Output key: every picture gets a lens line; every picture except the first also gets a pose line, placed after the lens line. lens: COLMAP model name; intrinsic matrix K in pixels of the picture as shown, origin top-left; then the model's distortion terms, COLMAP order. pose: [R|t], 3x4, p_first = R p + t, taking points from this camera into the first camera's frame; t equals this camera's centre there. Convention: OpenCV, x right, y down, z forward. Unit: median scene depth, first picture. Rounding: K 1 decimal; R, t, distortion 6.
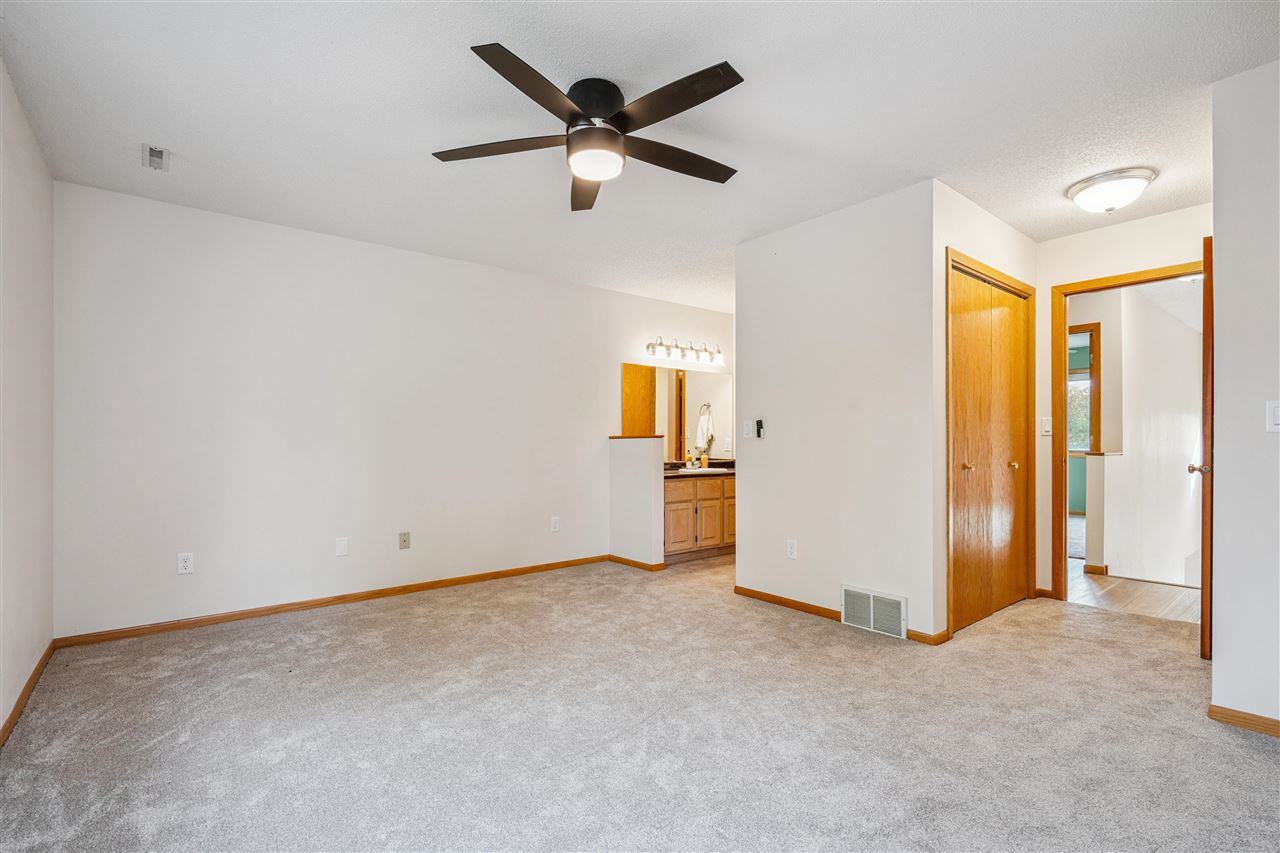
lens RADIAL K [[591.5, 0, 643.8], [0, 591.5, 436.5], [0, 0, 1]] dist [0.000003, 0.000765]
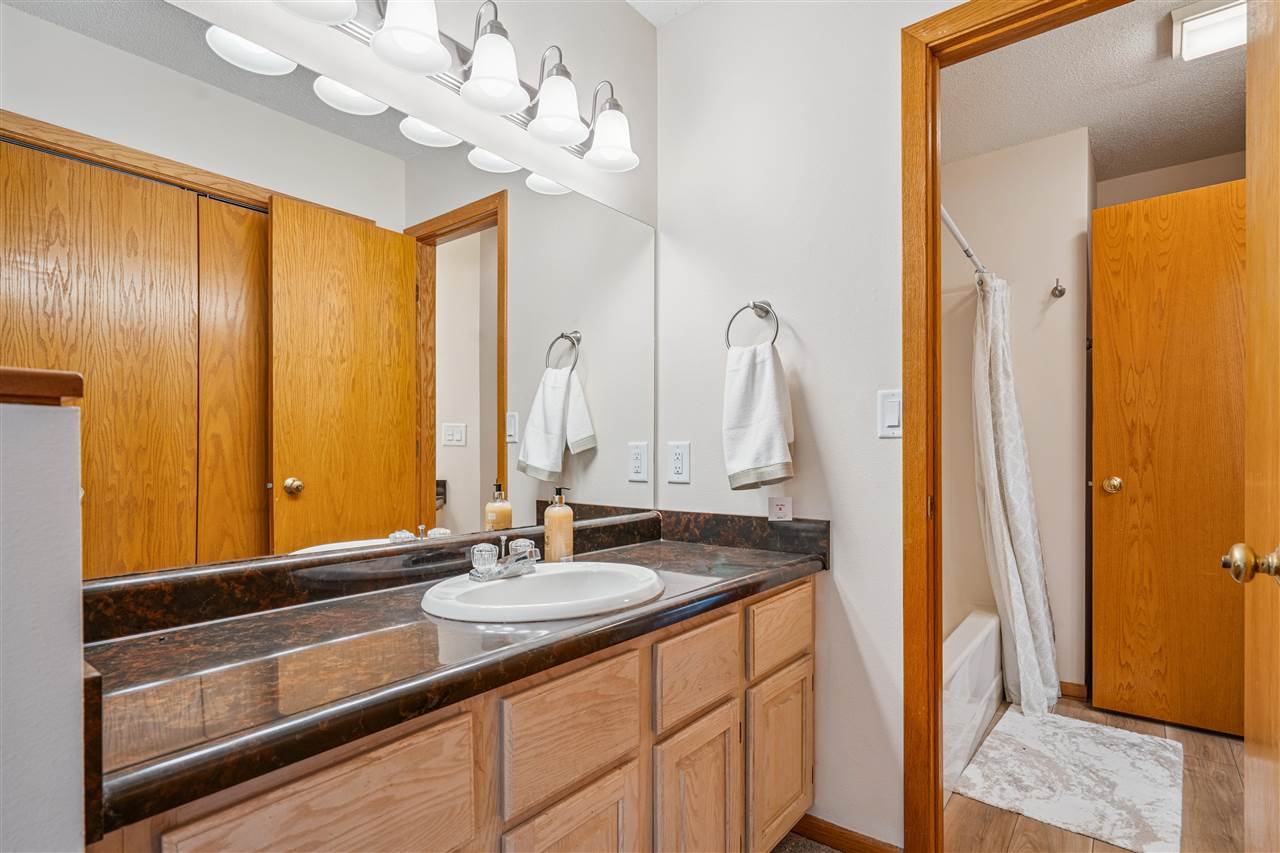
lens RADIAL K [[645.2, 0, 637.5], [0, 645.2, 452.9], [0, 0, 1]] dist [-0.000307, -0.000023]
pose [[0.975325, 0.003735, 0.220744, 0.064392], [-0.005582, 0.999954, 0.007744, 0.007737], [-0.220705, -0.008785, 0.975301, 0.617259]]
